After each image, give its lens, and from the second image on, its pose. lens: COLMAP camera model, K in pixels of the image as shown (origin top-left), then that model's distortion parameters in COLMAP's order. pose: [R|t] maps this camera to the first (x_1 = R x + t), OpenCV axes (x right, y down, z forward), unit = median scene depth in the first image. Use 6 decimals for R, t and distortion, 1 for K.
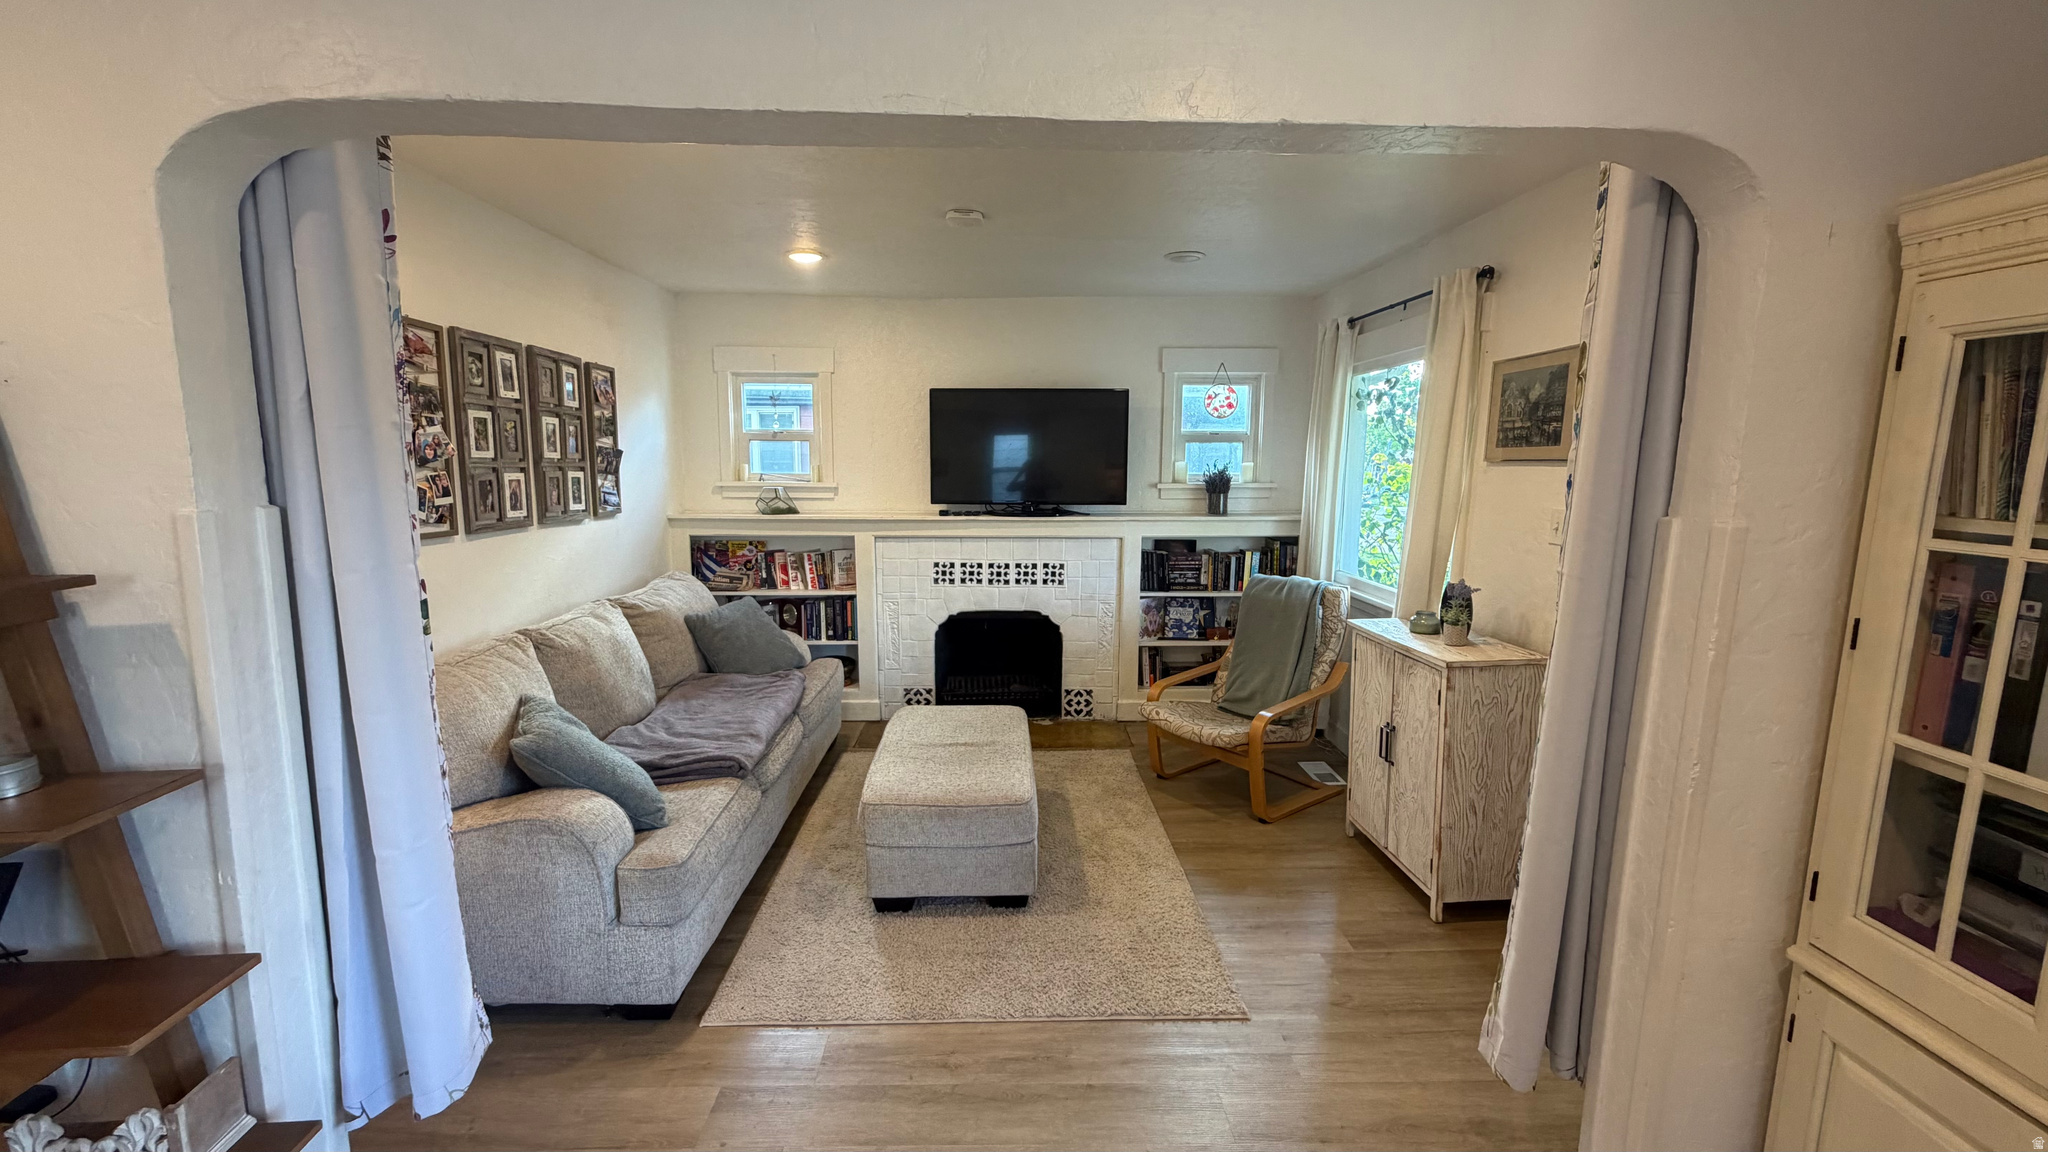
lens RADIAL K [[819.7, 0, 1015.2], [0, 819.7, 572.5], [0, 0, 1]] dist [0.001066, -0.000317]
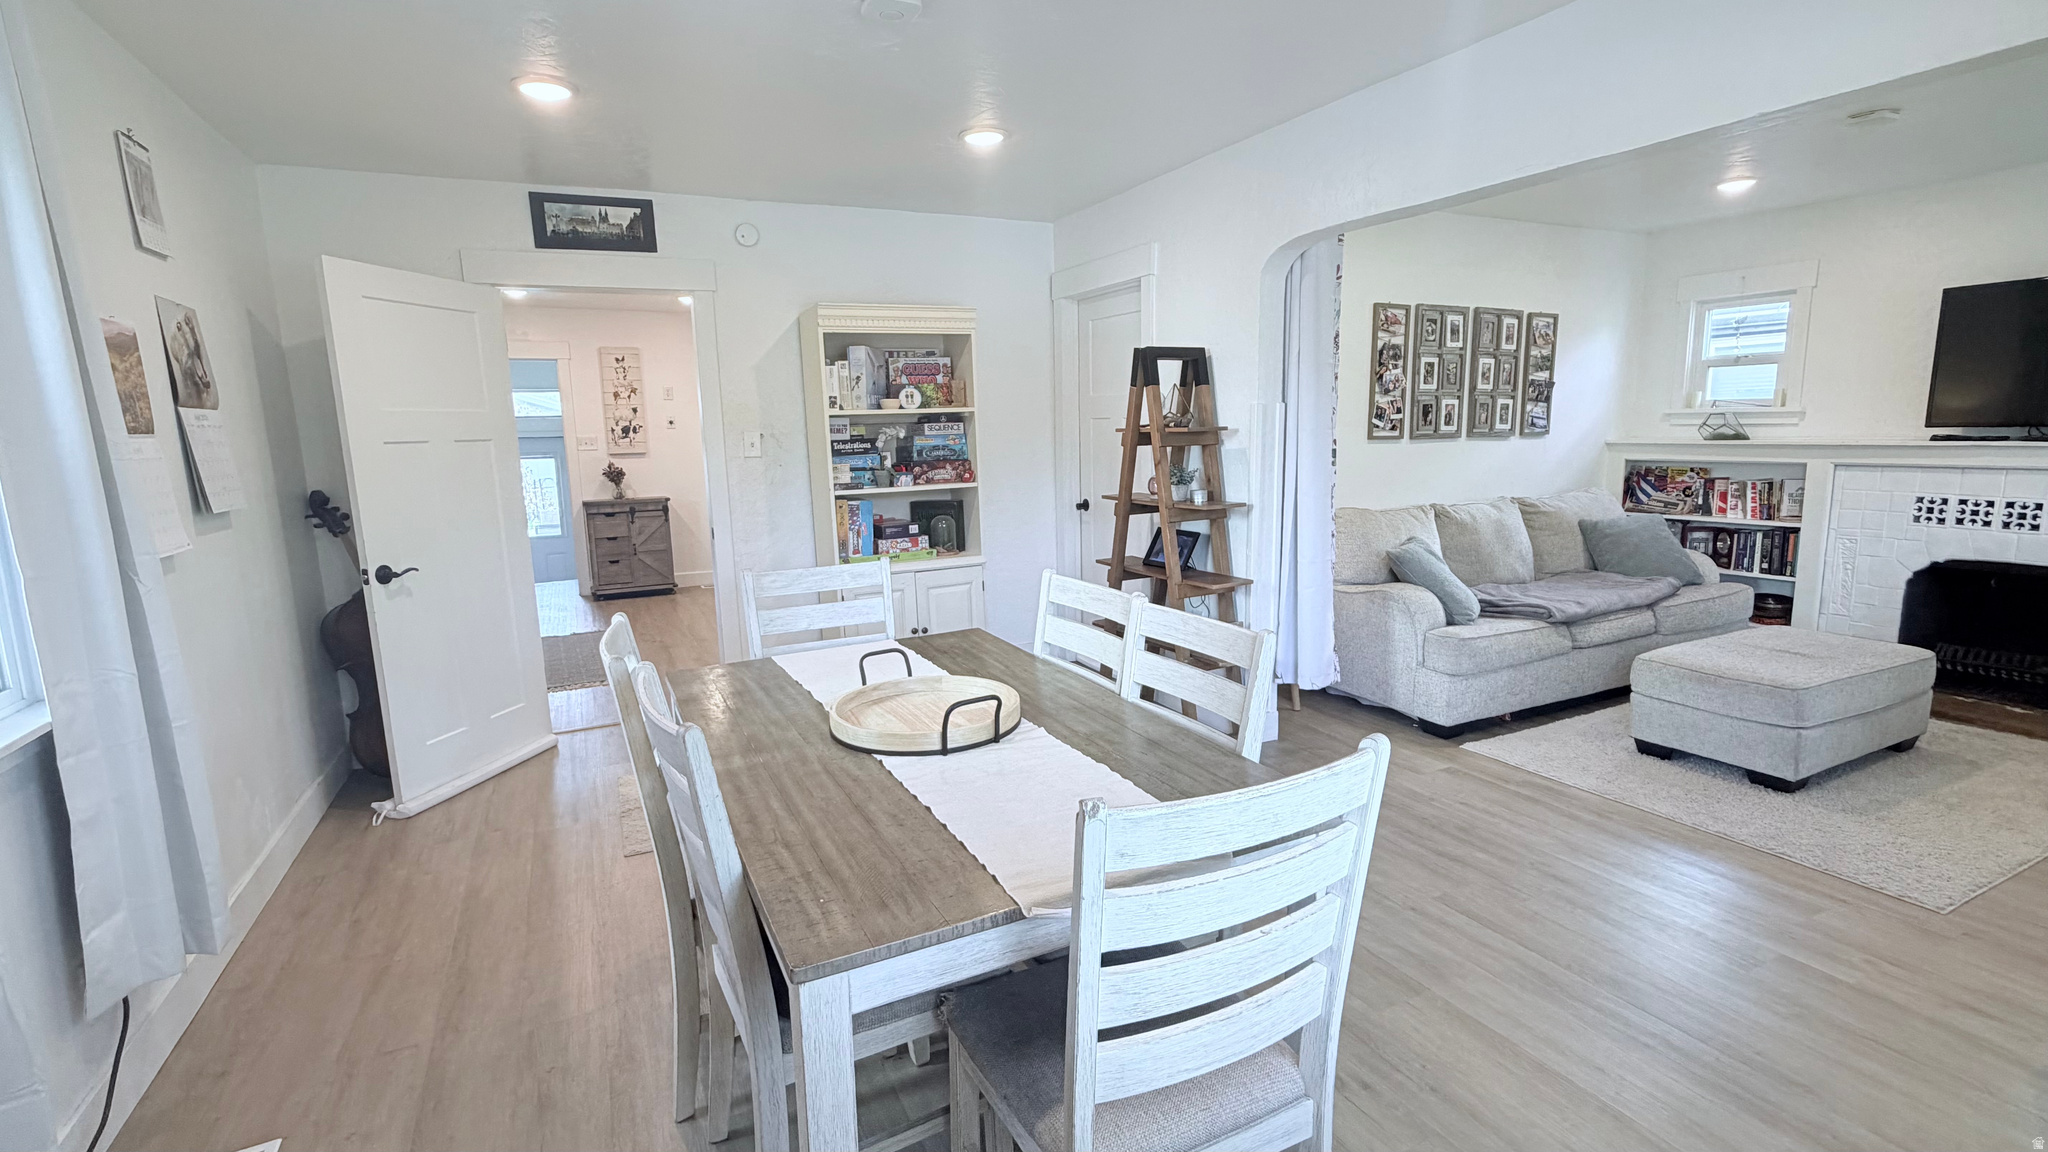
lens RADIAL K [[911.3, 0, 1025.5], [0, 911.3, 581.1], [0, 0, 1]] dist [-0.003248, -0.000172]
pose [[0.434251, 0.135003, -0.890618, 0.442912], [-0.098105, 0.989912, 0.102221, 0.086791], [0.895434, 0.042984, 0.443115, -0.303371]]
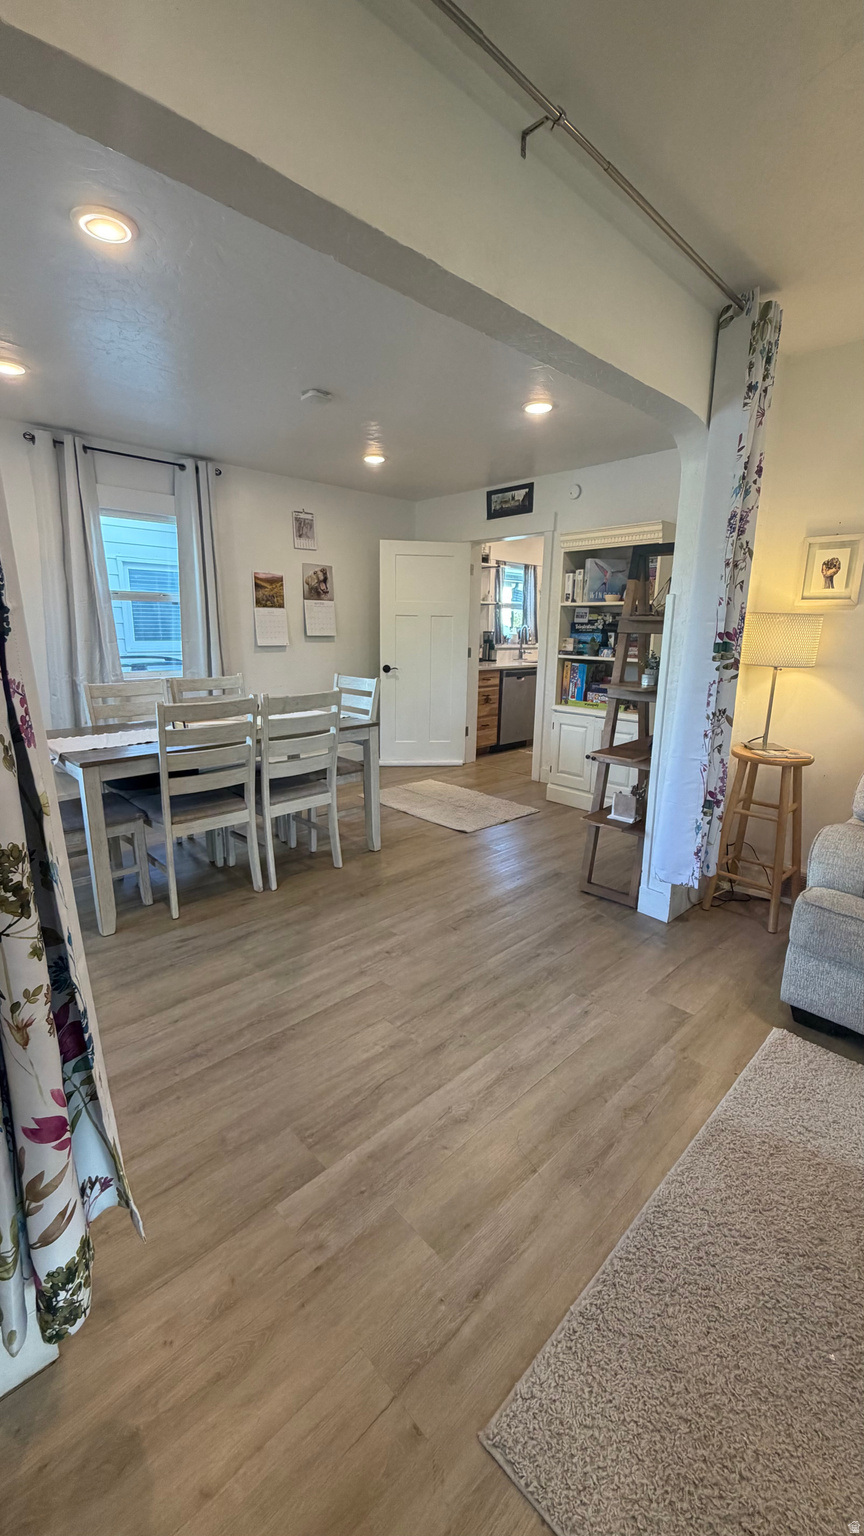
lens RADIAL K [[614.7, 0, 433.6], [0, 614.7, 767.5], [0, 0, 1]] dist [0.001066, -0.000317]
pose [[-0.729616, 0.139229, -0.669534, 0.330962], [-0.115053, 0.940108, 0.320873, -0.033800], [0.674109, 0.311146, -0.669899, 0.679173]]
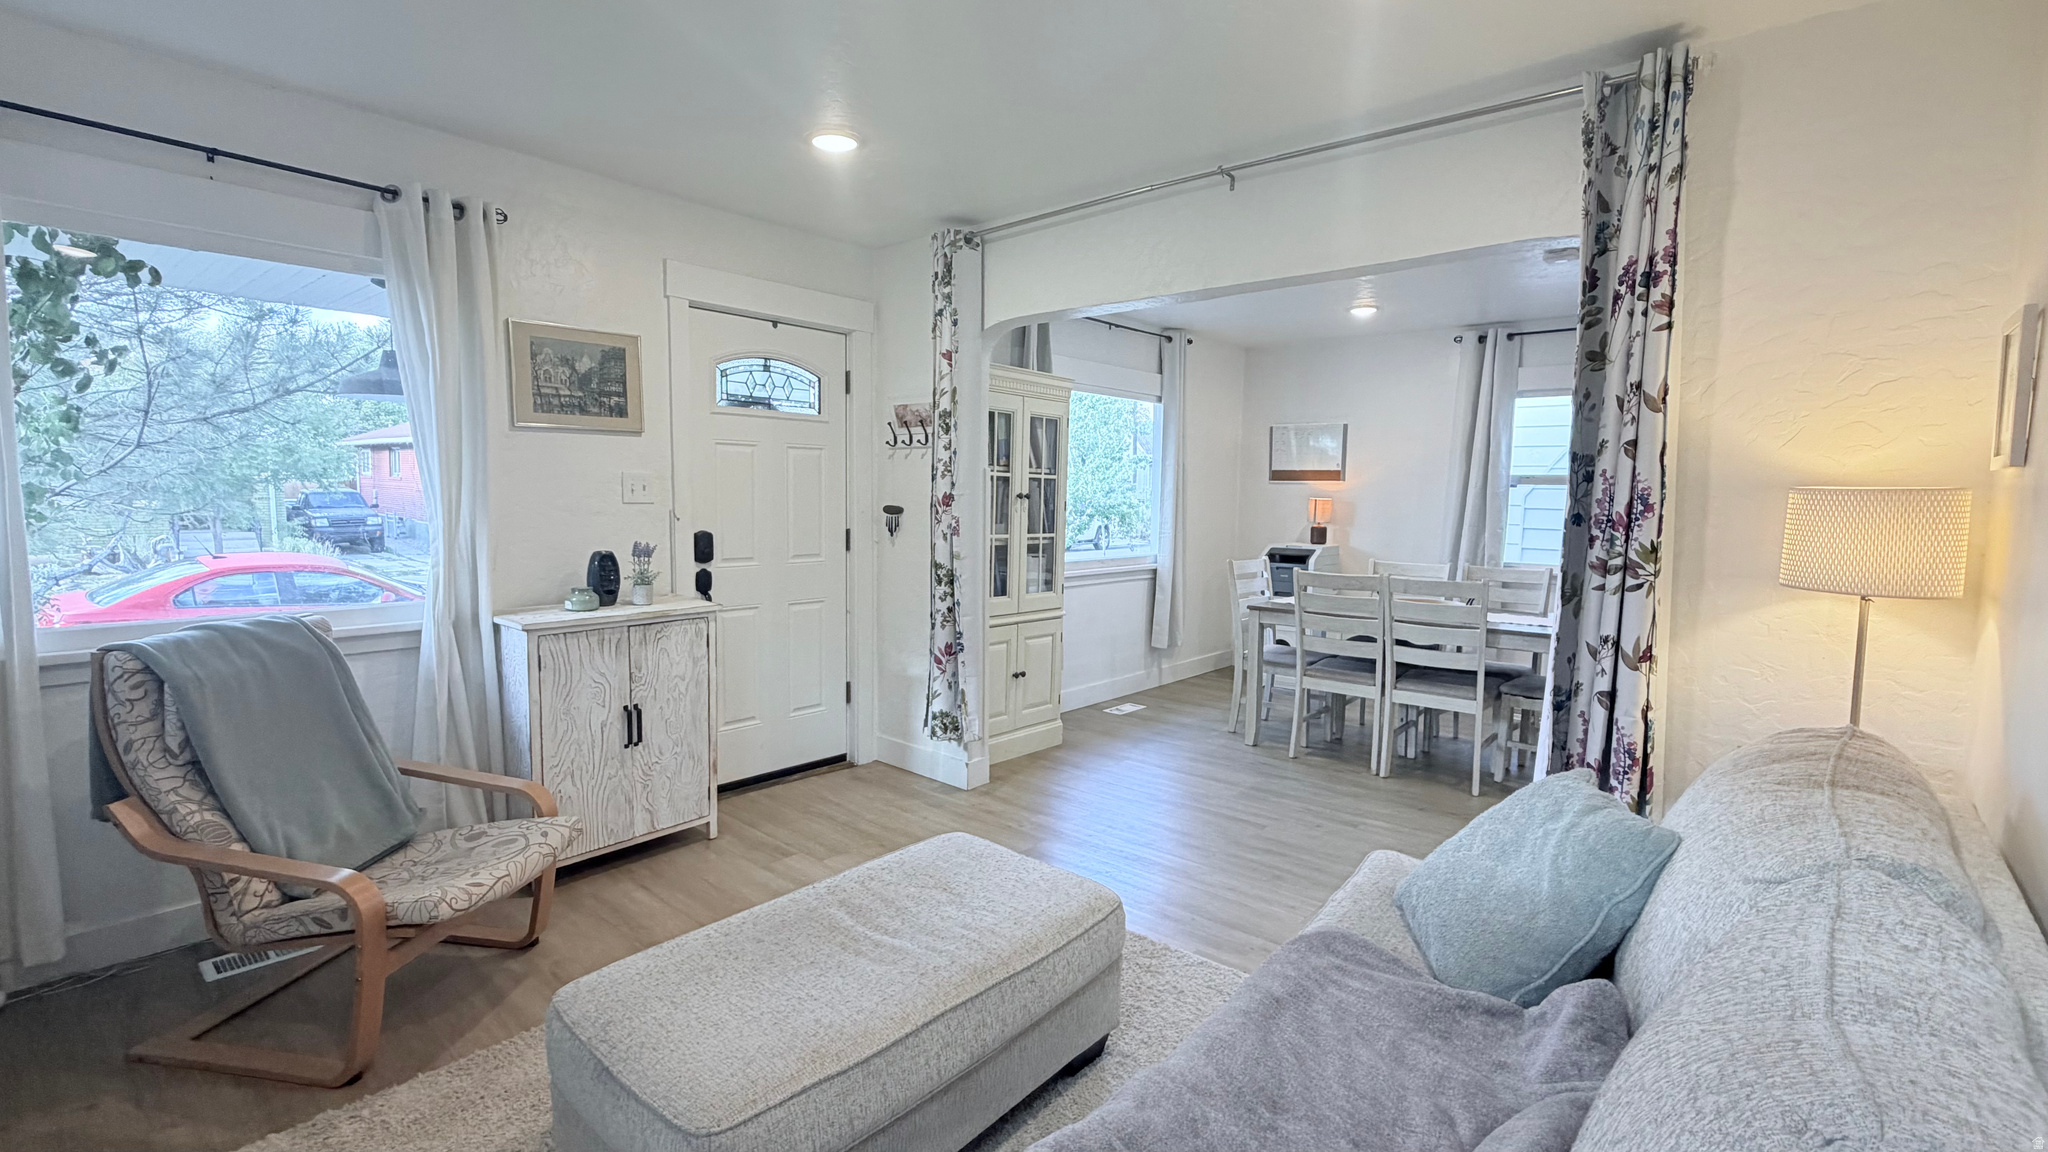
lens RADIAL K [[911.3, 0, 1022.1], [0, 911.3, 572.9], [0, 0, 1]] dist [-0.003248, -0.000172]
pose [[-0.740472, -0.081675, 0.667106, -0.448769], [0.070316, 0.977726, 0.197754, -0.110404], [-0.668399, 0.193339, -0.718236, 1.130259]]
